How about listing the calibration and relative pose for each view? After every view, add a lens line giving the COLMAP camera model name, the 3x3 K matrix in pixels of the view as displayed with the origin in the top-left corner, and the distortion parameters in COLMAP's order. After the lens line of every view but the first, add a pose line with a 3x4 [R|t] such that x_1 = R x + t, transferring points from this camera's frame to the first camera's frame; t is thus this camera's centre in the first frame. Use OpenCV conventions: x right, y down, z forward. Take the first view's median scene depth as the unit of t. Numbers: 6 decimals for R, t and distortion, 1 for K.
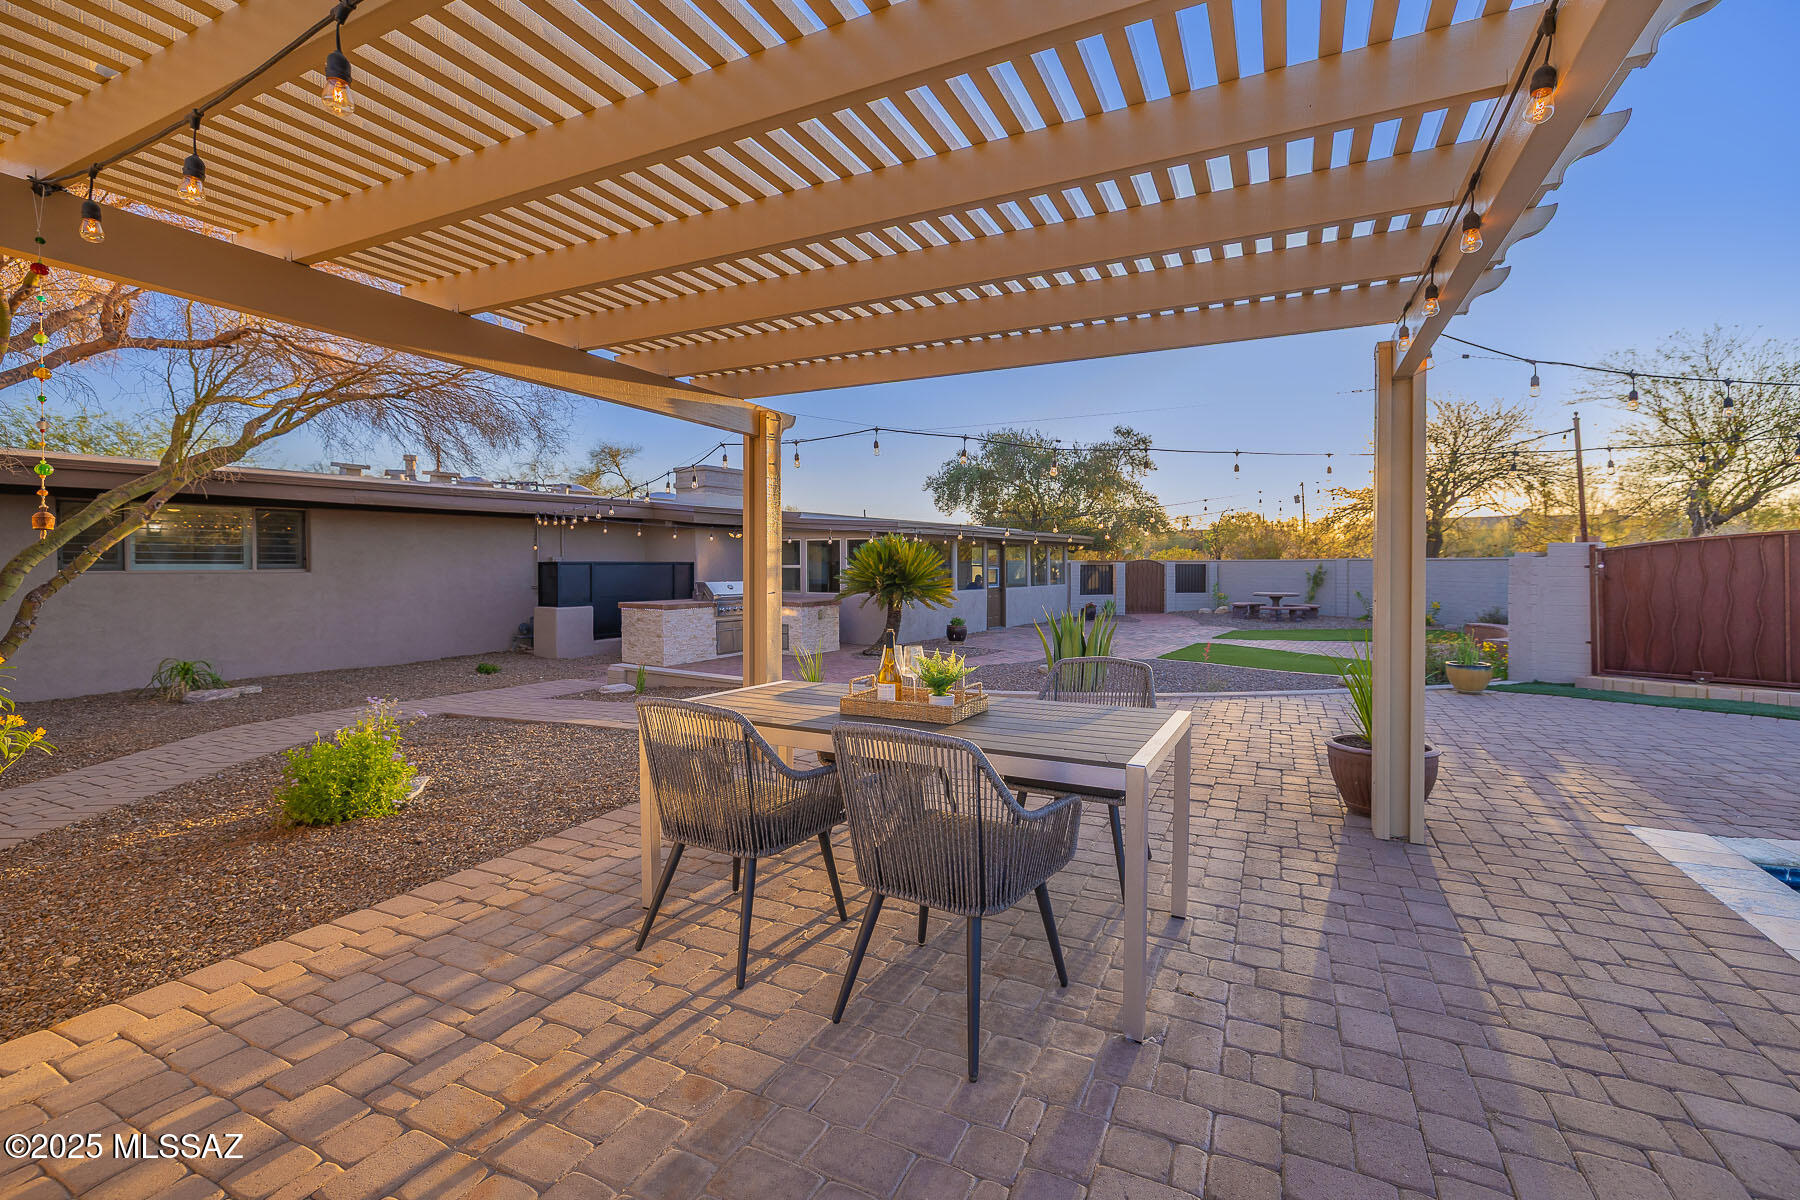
lens RADIAL K [[754.6, 0, 886.0], [0, 754.6, 588.2], [0, 0, 1]] dist [0.000923, 0.000191]
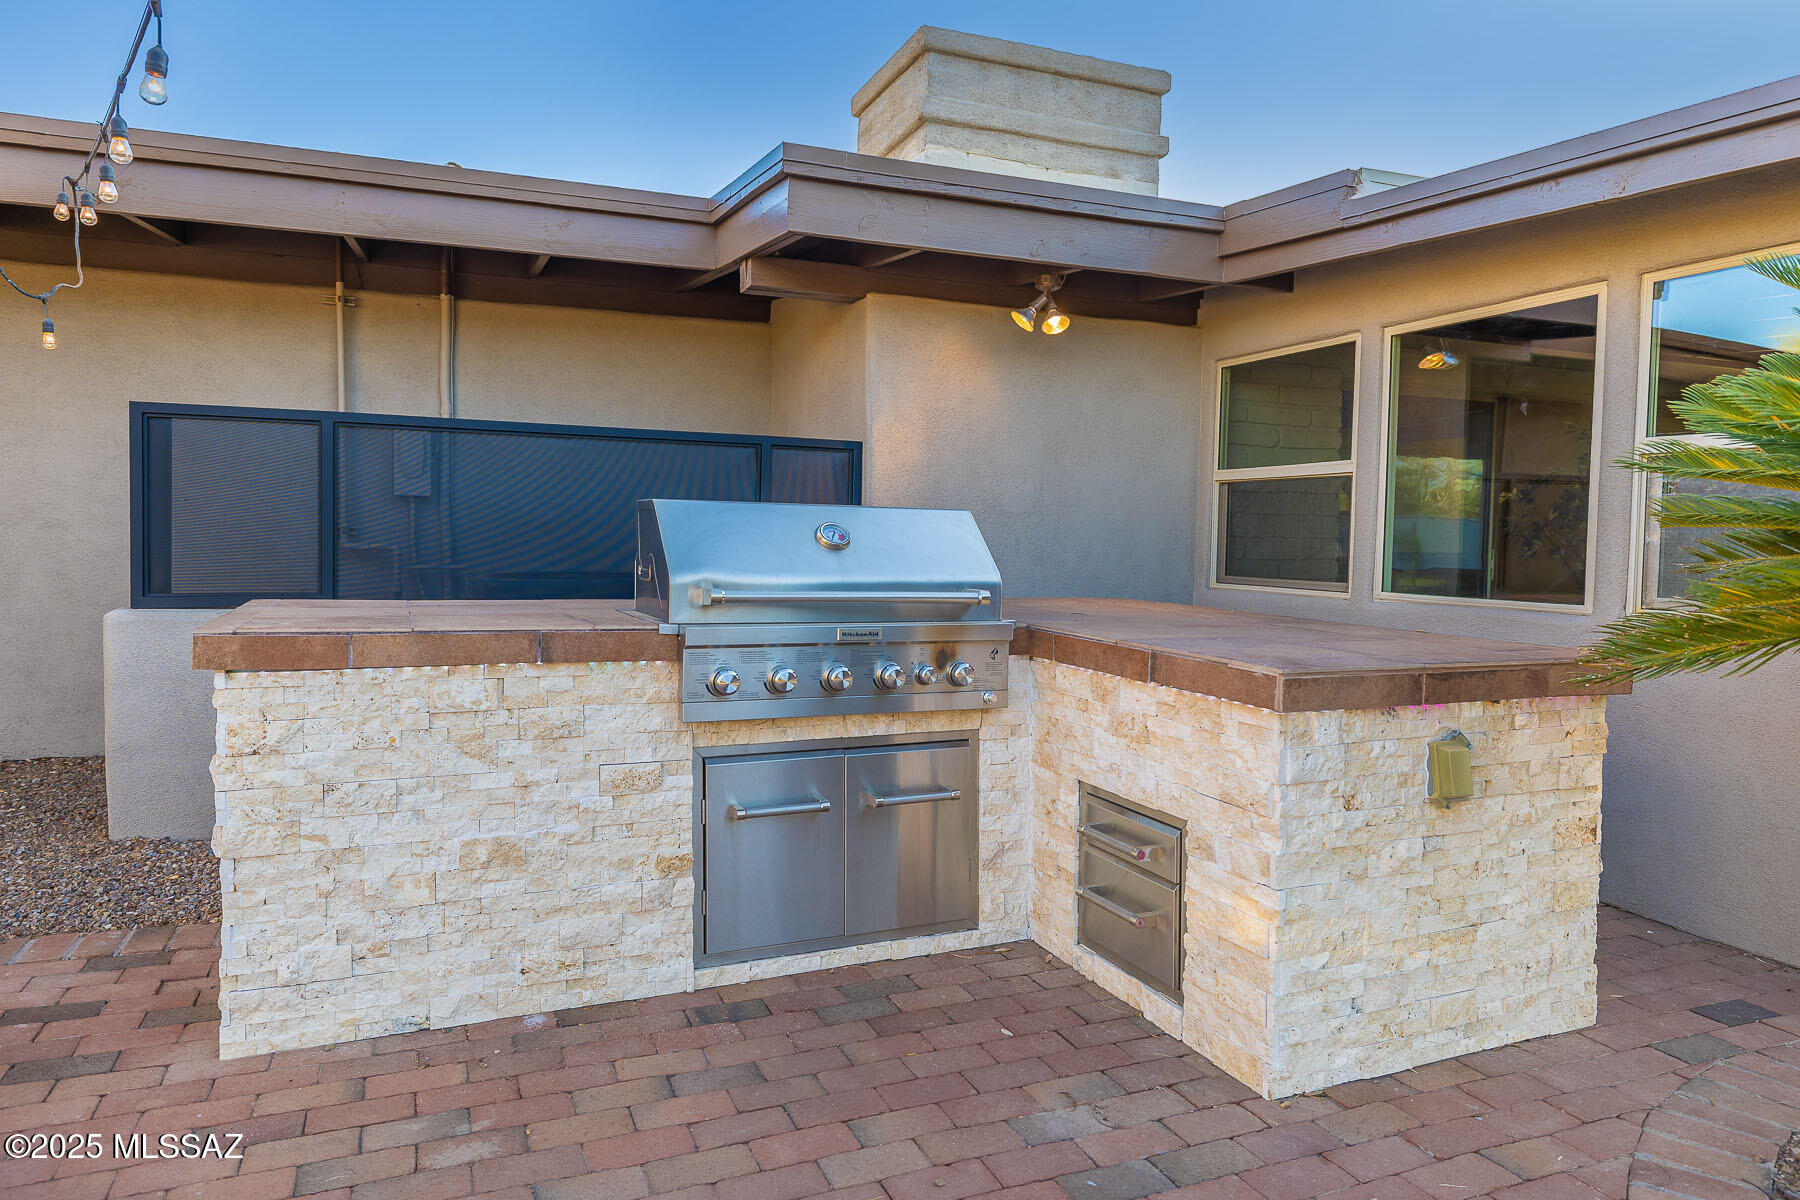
lens RADIAL K [[1022.4, 0, 901.8], [0, 1022.4, 594.2], [0, 0, 1]] dist [-0.000364, -0.000096]
pose [[0.837306, 0.048521, -0.544577, -0.070100], [-0.041400, 0.998821, 0.025339, 0.003982], [0.545164, 0.001329, 0.838328, 0.781683]]
